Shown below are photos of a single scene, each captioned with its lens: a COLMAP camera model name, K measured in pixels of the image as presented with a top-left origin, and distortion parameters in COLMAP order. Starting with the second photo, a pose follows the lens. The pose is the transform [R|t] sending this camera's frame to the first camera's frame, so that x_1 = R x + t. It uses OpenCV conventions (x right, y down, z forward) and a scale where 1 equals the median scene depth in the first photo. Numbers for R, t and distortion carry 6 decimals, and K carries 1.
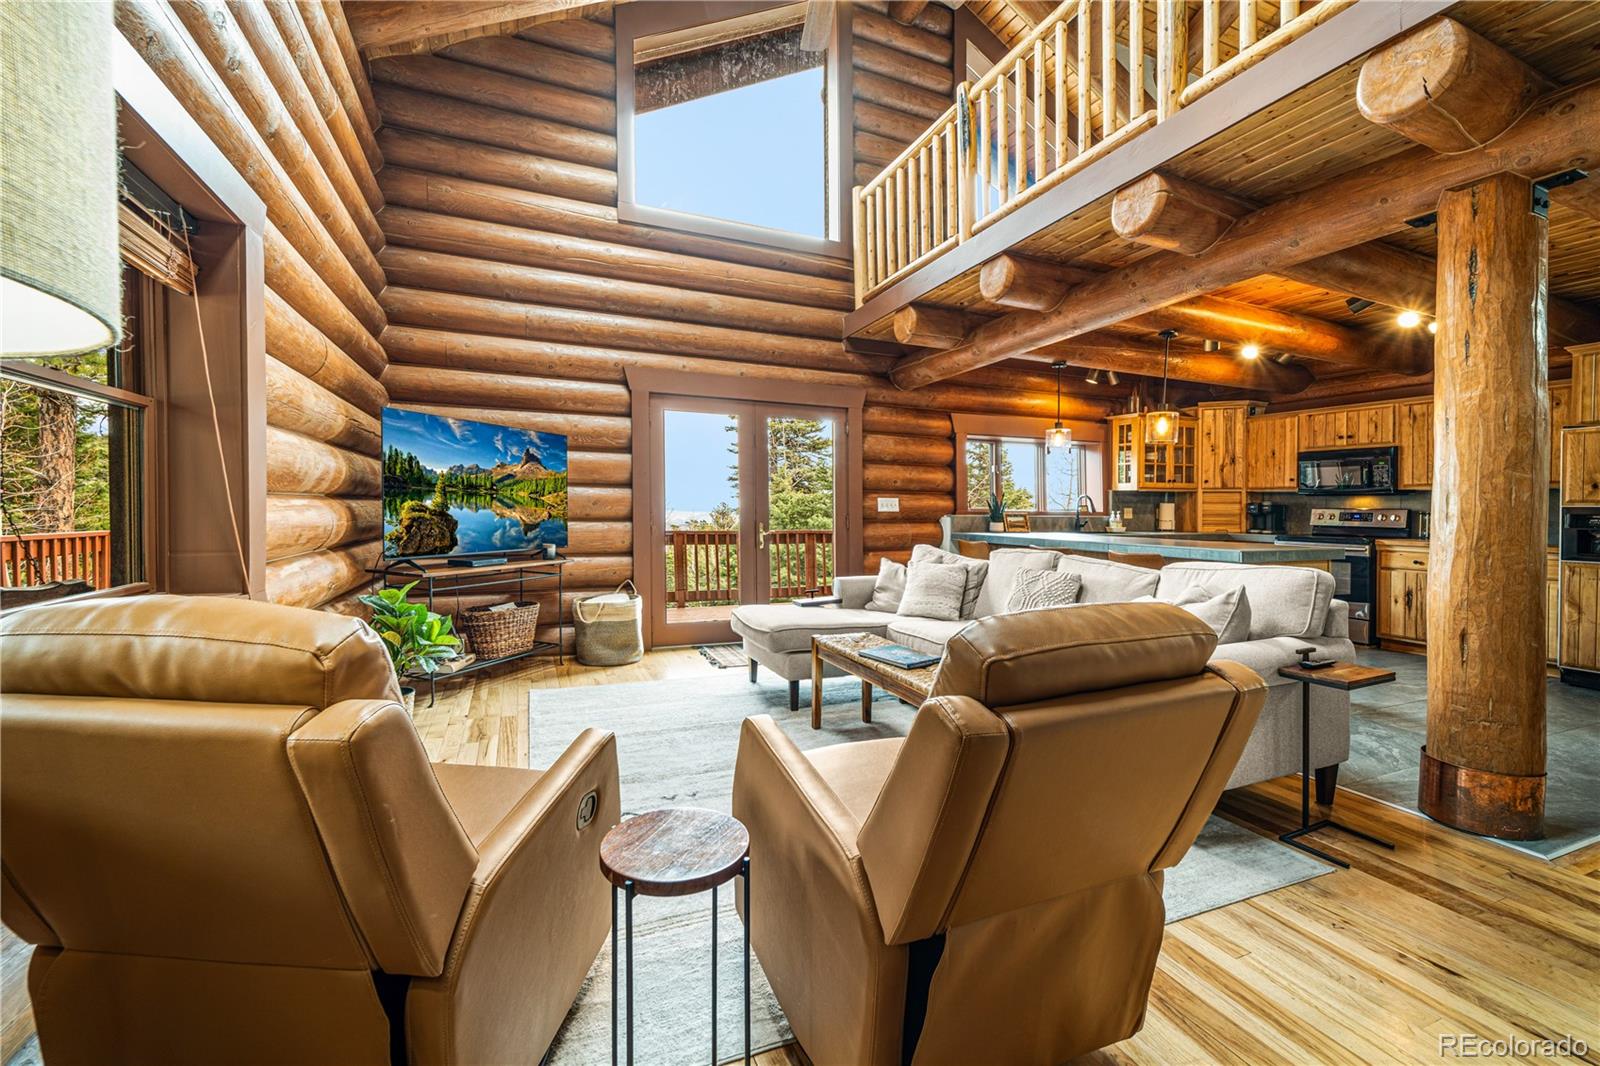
lens RADIAL K [[664.2, 0, 793.2], [0, 664.2, 505.8], [0, 0, 1]] dist [0.000887, -0.001938]
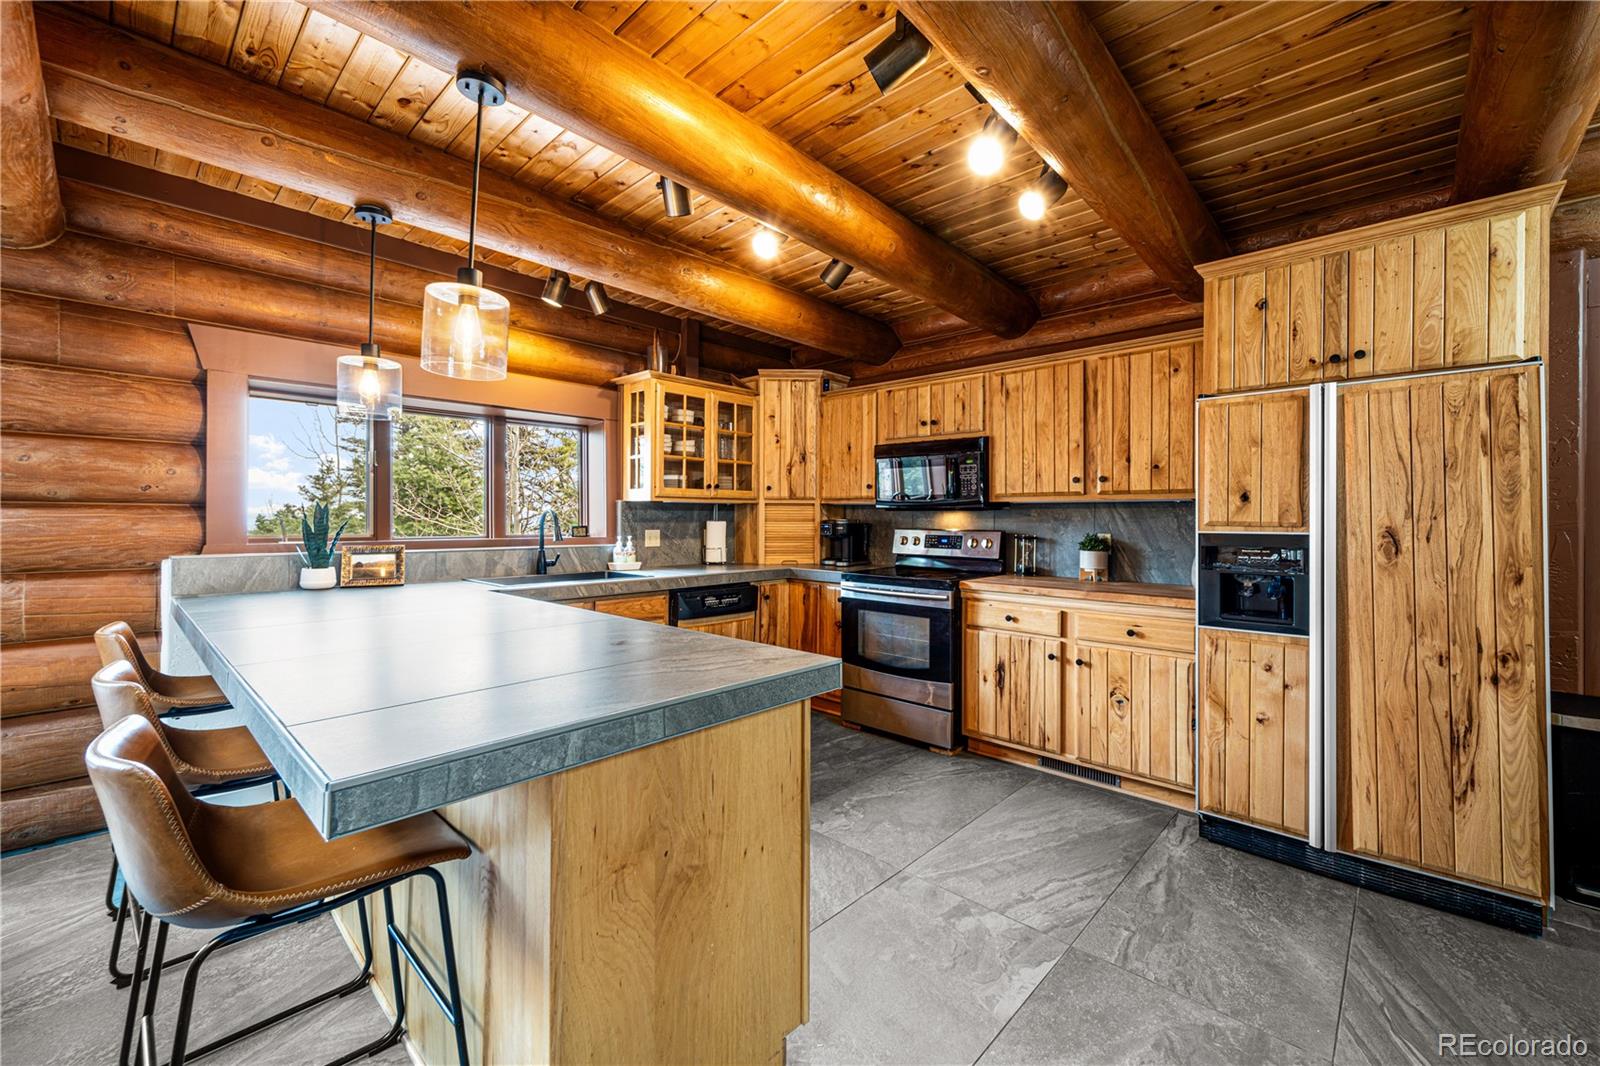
lens RADIAL K [[664.2, 0, 802.3], [0, 664.2, 510.9], [0, 0, 1]] dist [0.000887, -0.001938]
pose [[0.908694, -0.002047, 0.417457, 0.417917], [0.005022, 0.999969, -0.006028, -0.011009], [-0.417432, 0.007575, 0.908677, 0.427289]]
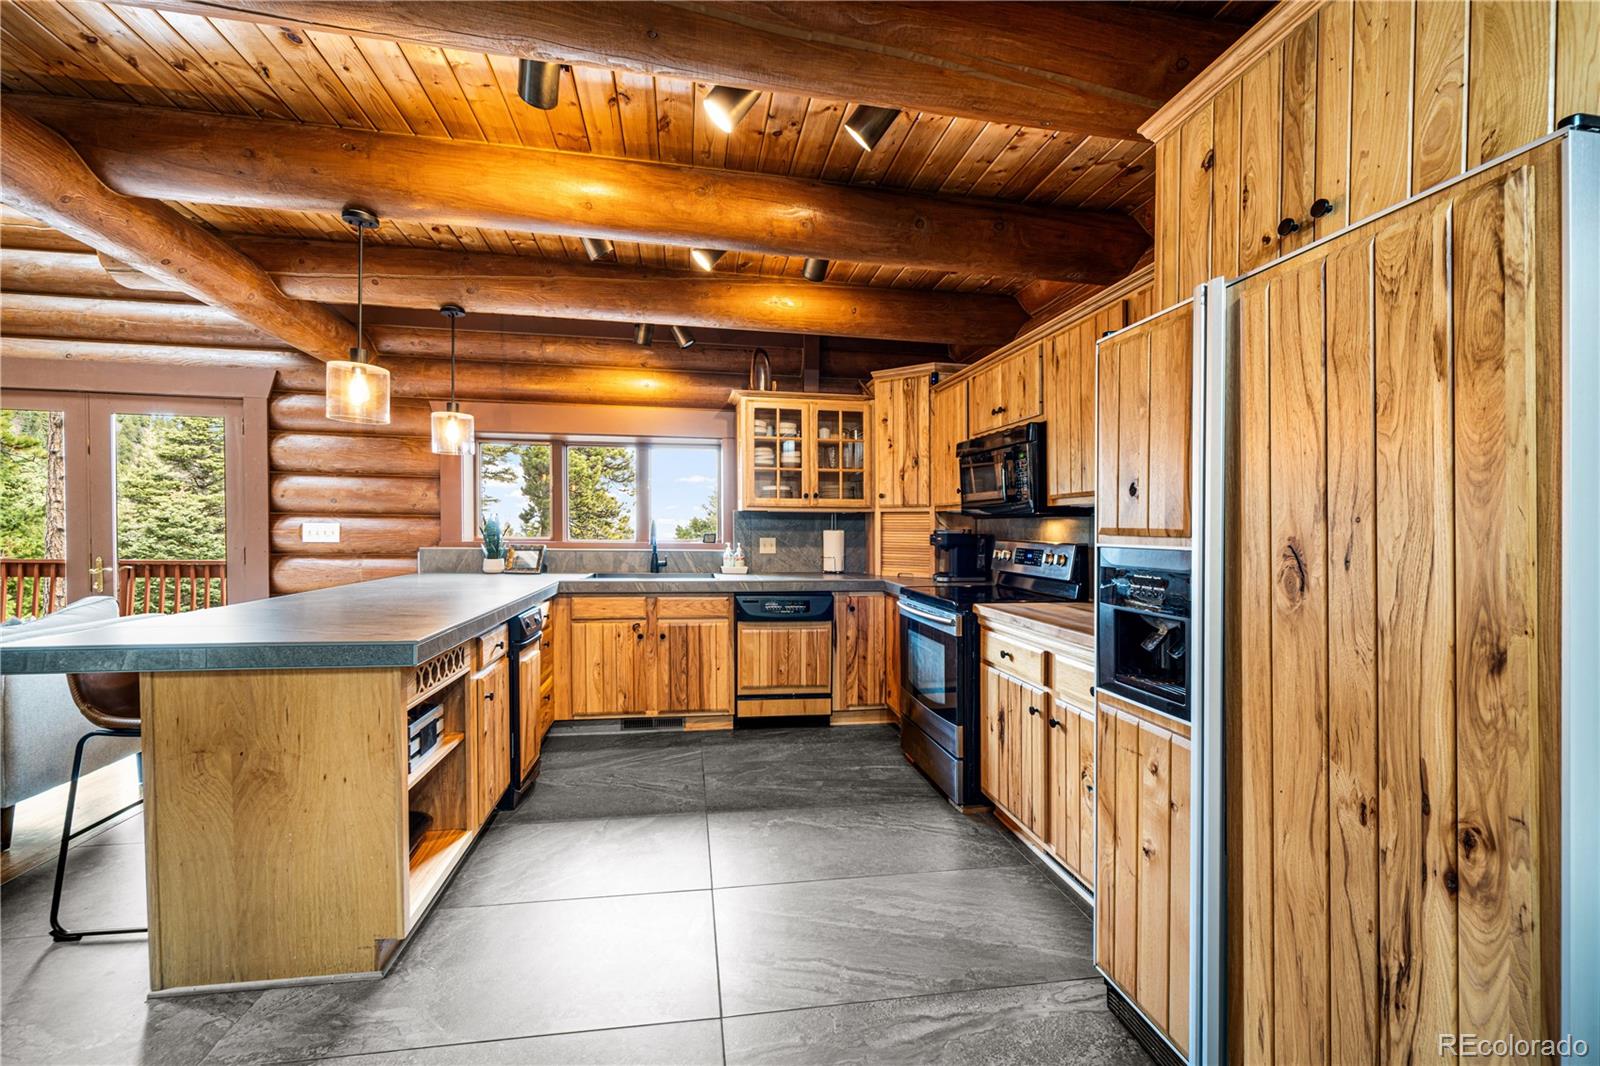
lens RADIAL K [[664.2, 0, 785.6], [0, 664.2, 538.3], [0, 0, 1]] dist [0.000887, -0.001938]
pose [[0.971365, 0.003431, -0.237567, 0.760317], [-0.000390, 0.999917, 0.012847, -0.005166], [0.237592, -0.012387, 0.971286, 0.407014]]
